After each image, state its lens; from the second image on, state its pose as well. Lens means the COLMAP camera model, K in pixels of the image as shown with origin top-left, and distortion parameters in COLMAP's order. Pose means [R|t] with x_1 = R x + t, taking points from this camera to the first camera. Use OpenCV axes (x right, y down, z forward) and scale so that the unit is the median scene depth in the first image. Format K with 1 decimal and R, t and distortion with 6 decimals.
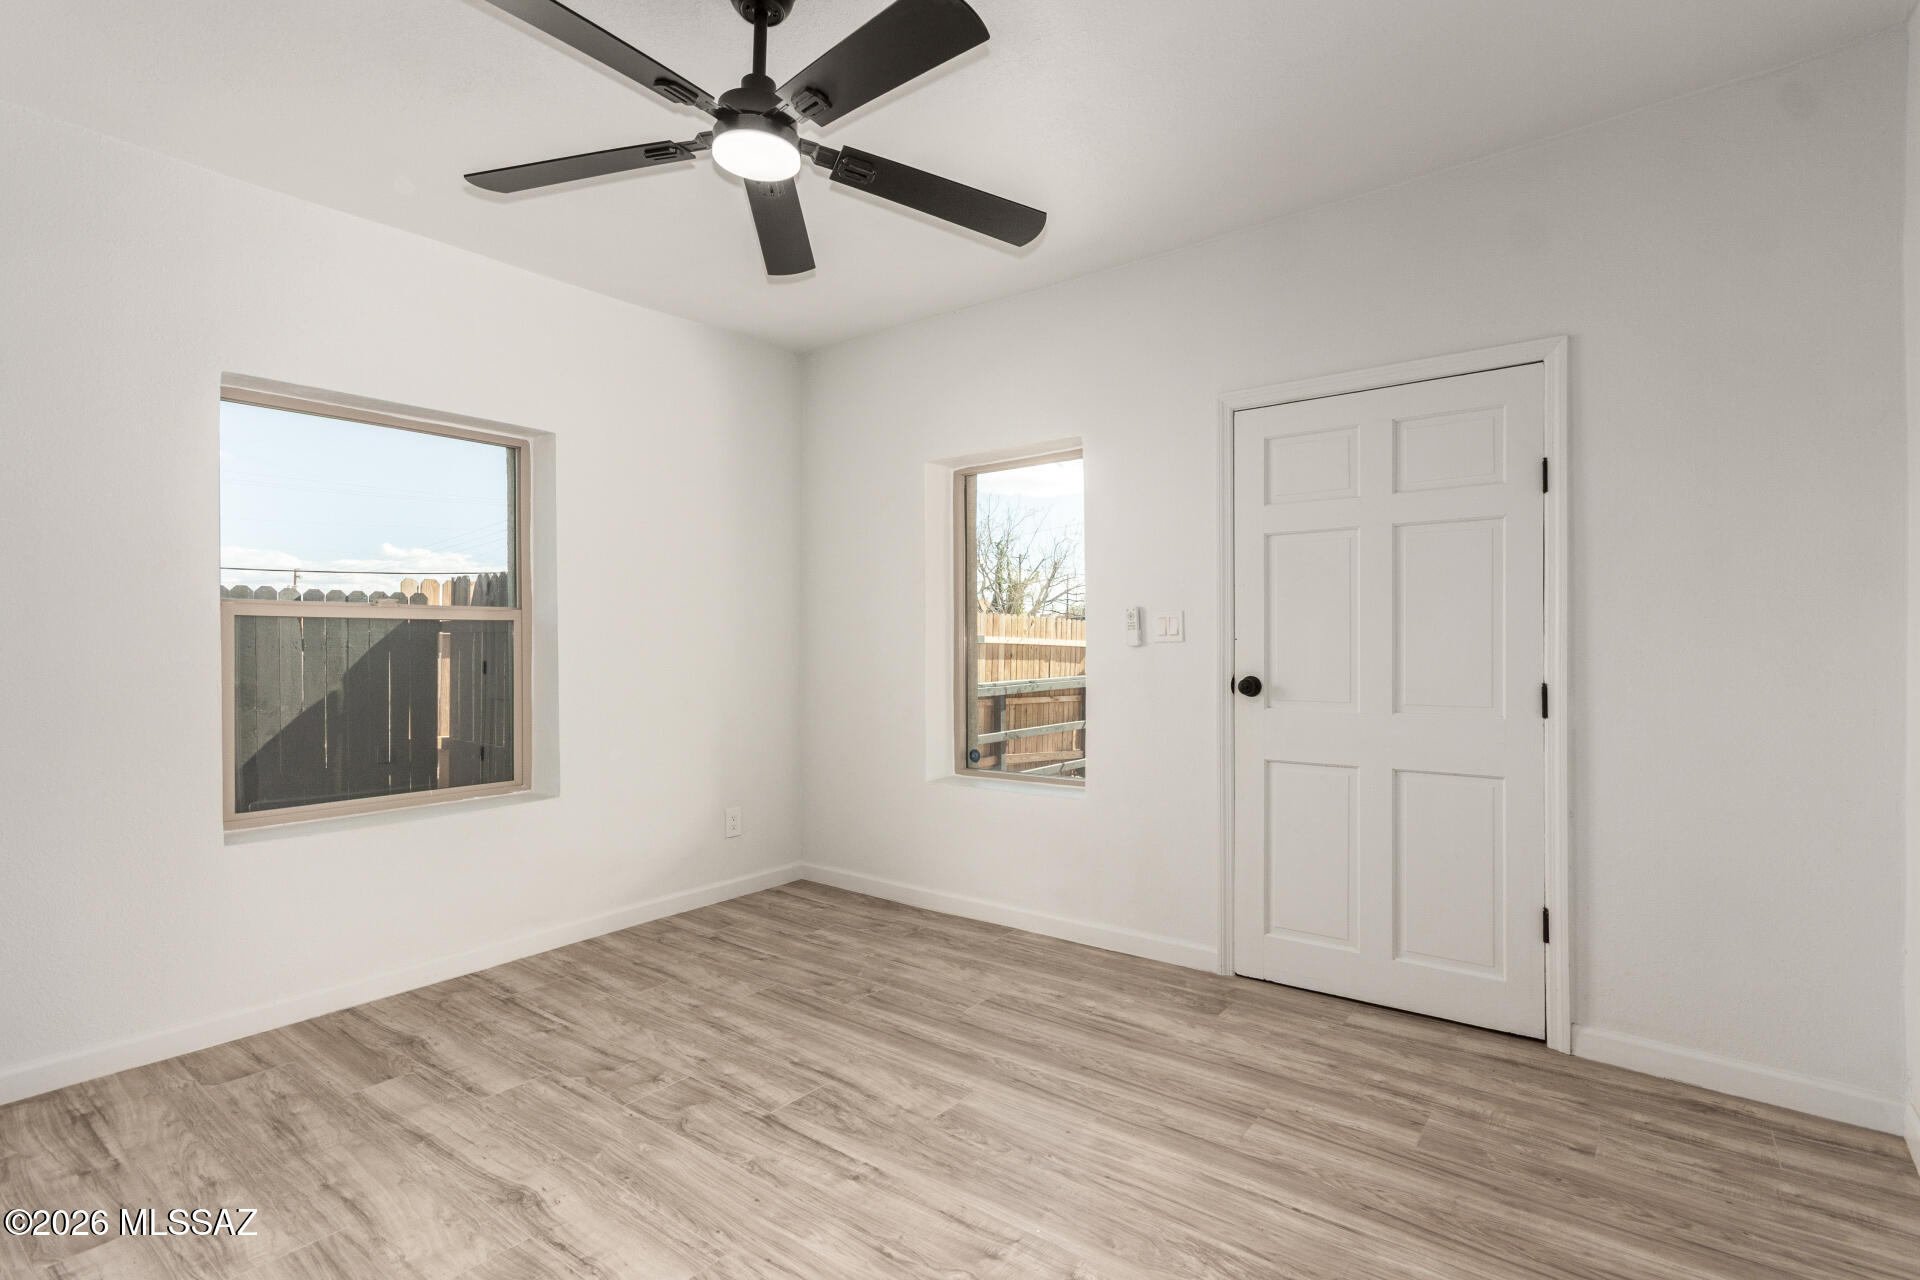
lens RADIAL K [[871.3, 0, 973.8], [0, 871.3, 650.7], [0, 0, 1]] dist [0.000344, 0.000642]
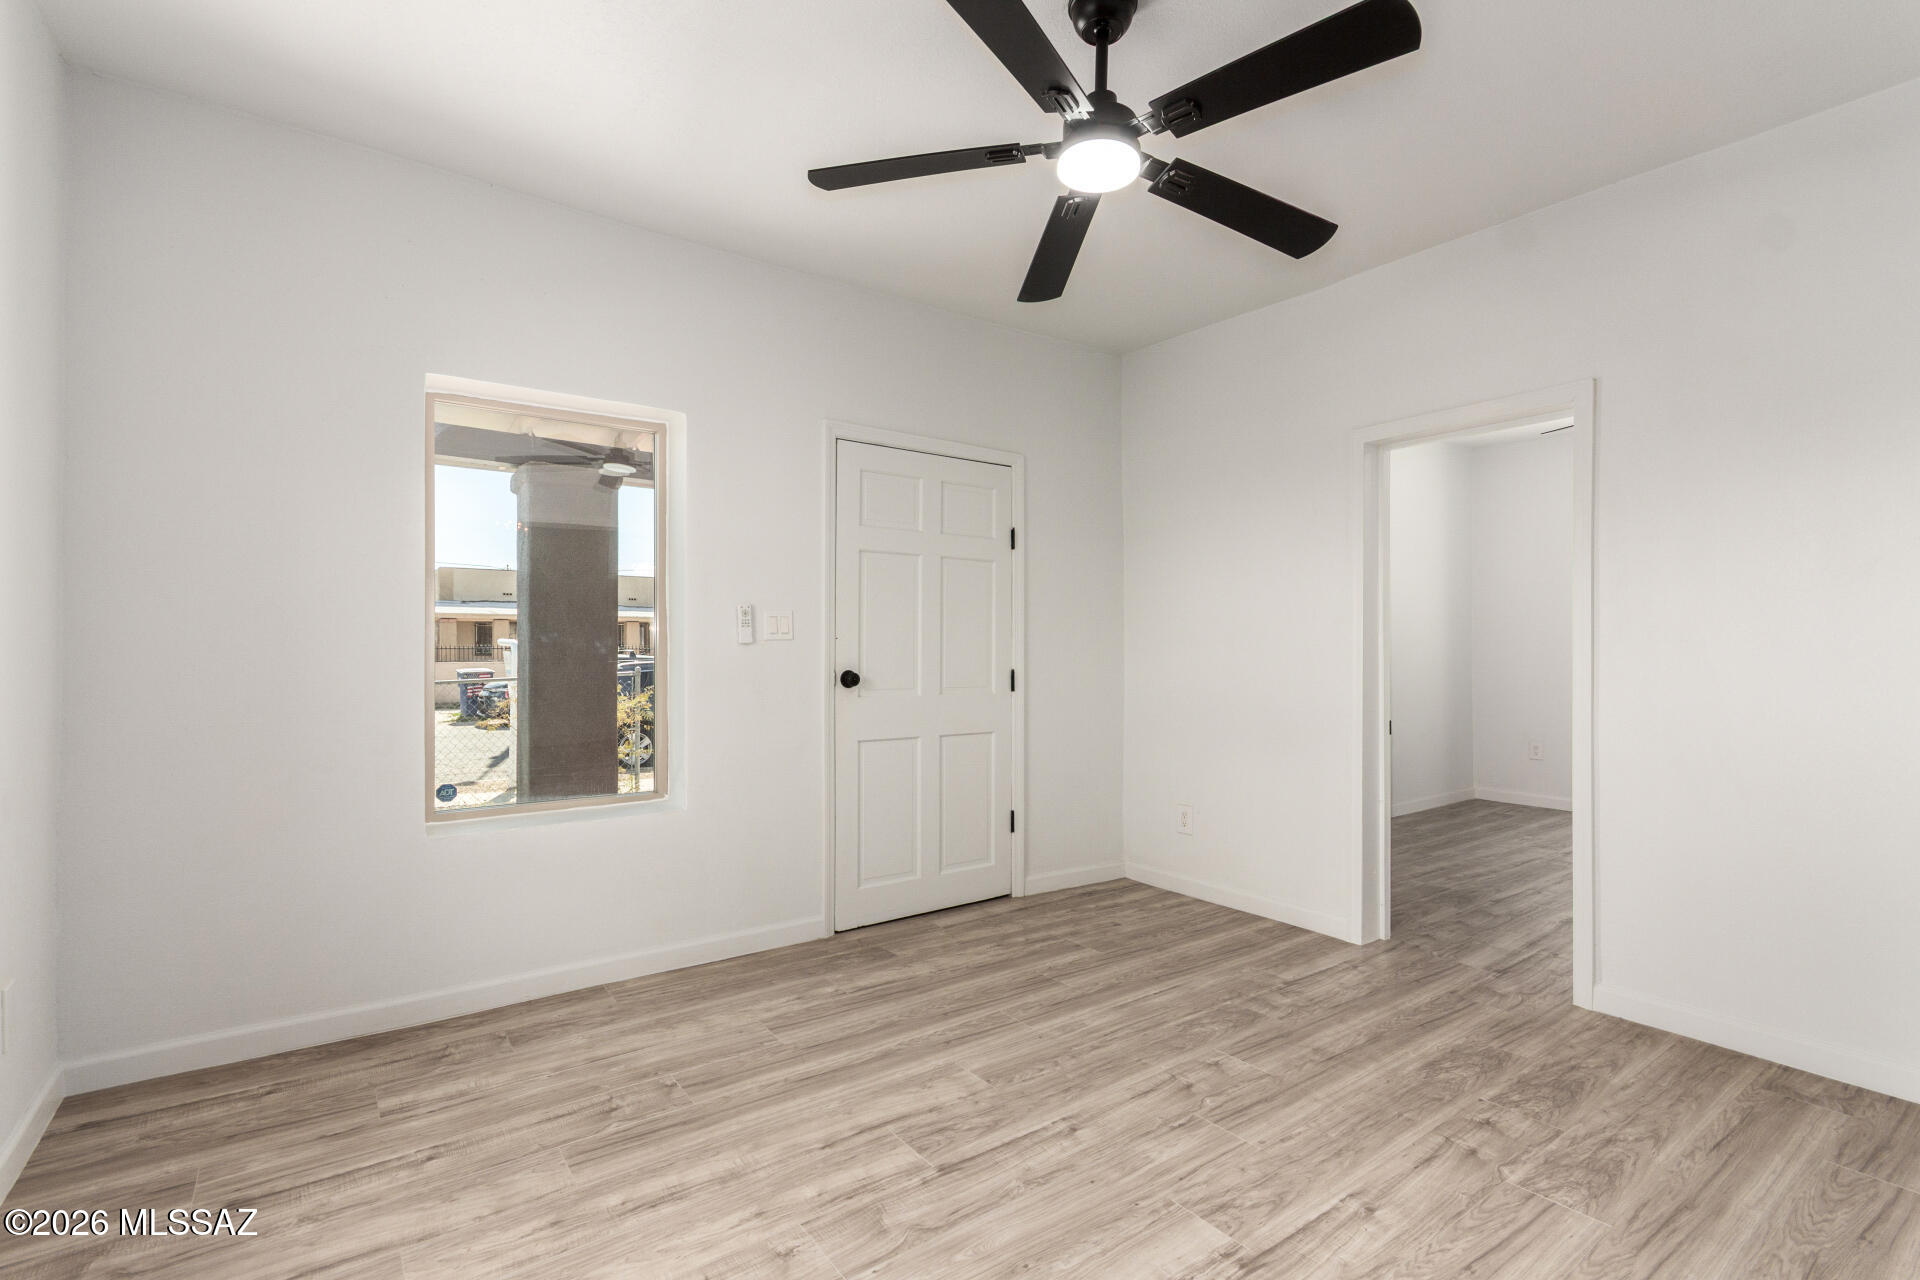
lens RADIAL K [[895.6, 0, 969.4], [0, 895.6, 646.8], [0, 0, 1]] dist [0.000570, 0.000194]
pose [[0.297795, 0.001696, 0.954628, -0.954275], [-0.001376, 0.999998, -0.001348, -0.001050], [-0.954629, -0.000912, 0.297796, 0.601230]]
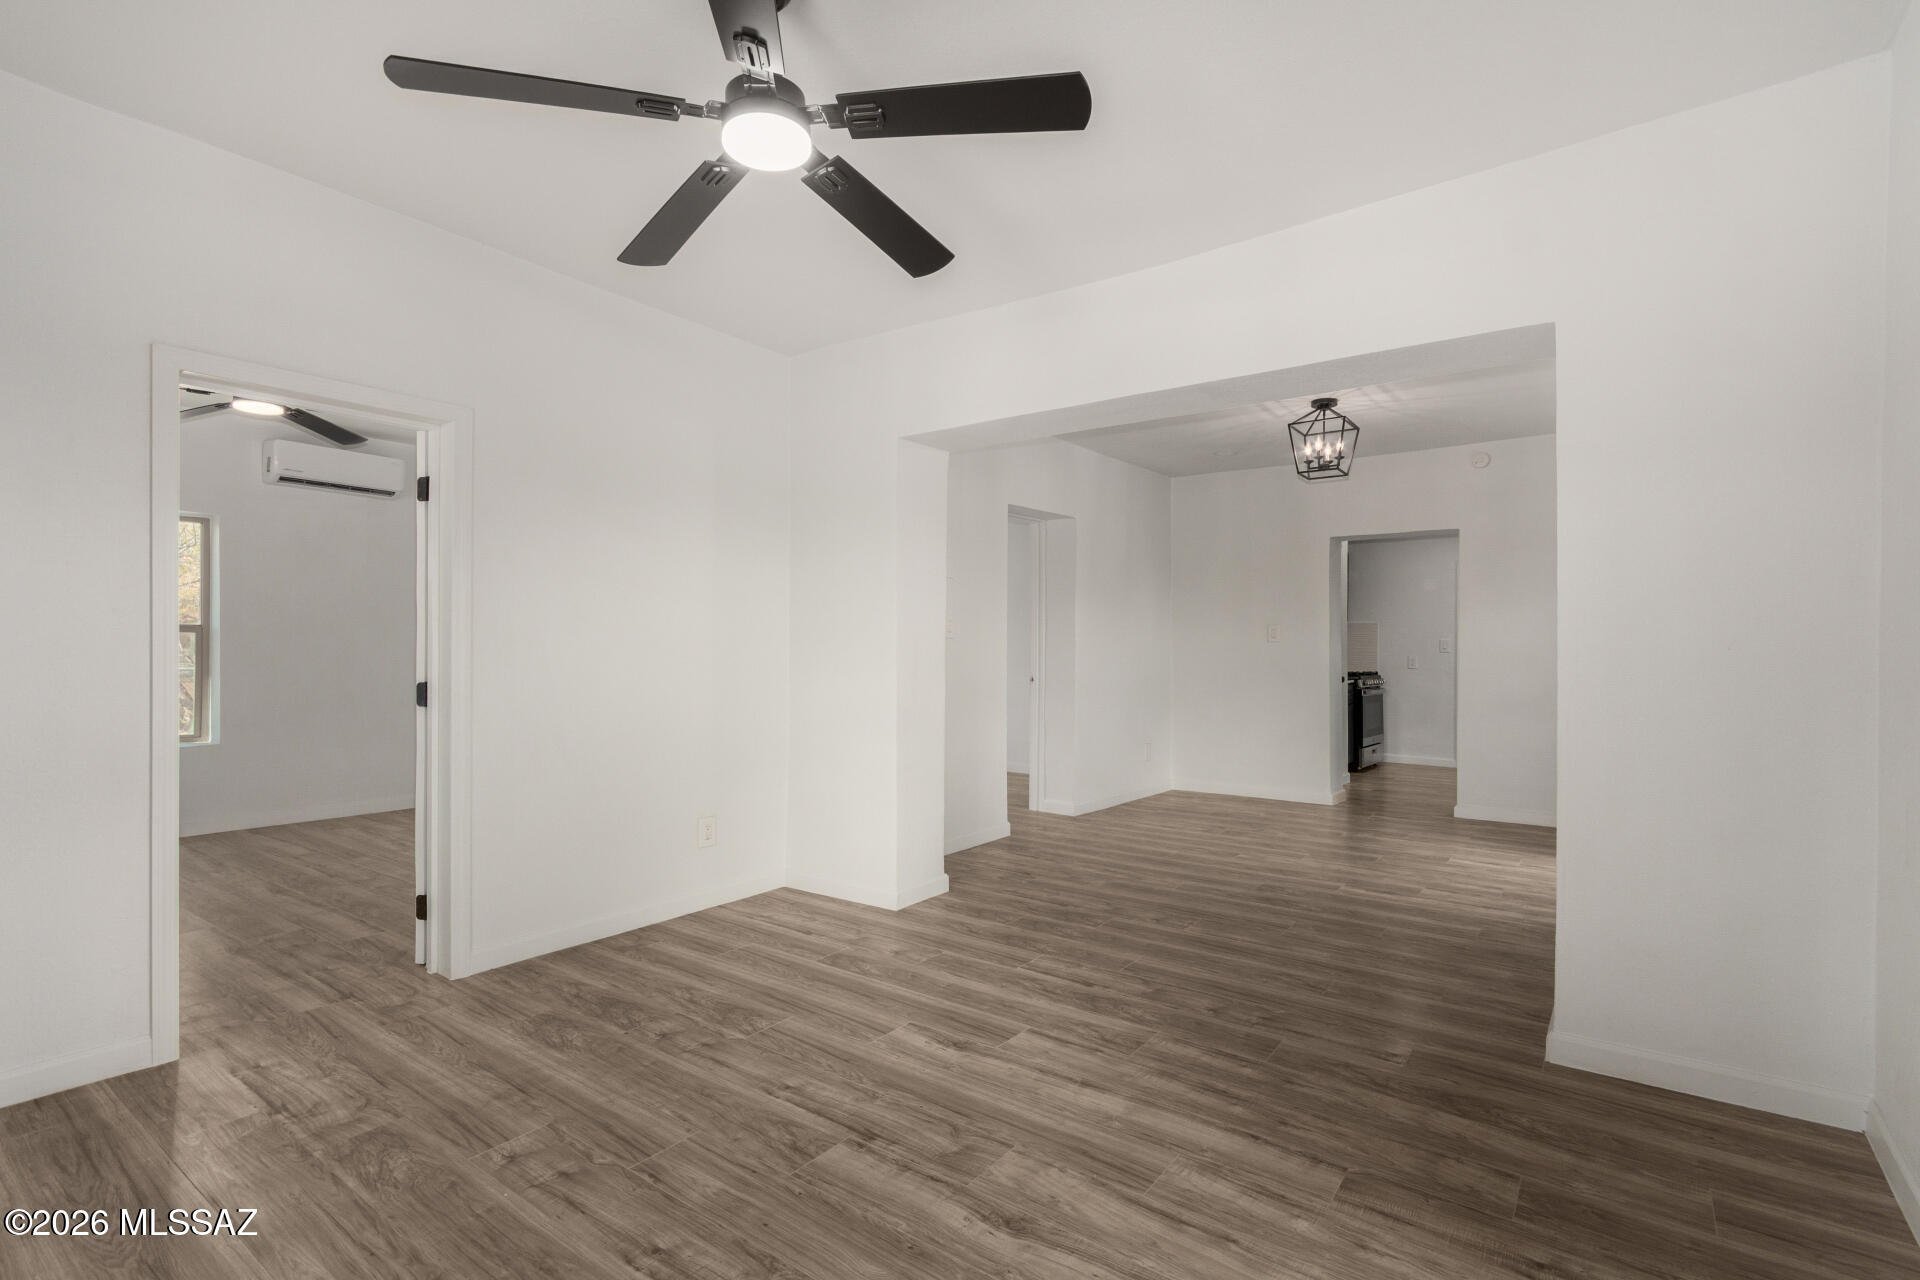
lens RADIAL K [[895.6, 0, 969.4], [0, 895.6, 646.8], [0, 0, 1]] dist [0.000570, 0.000194]
pose [[-0.999999, 0.000321, -0.001044, -0.348181], [0.000322, 1.000000, -0.000665, -0.012040], [0.001044, -0.000665, -0.999999, 1.464653]]
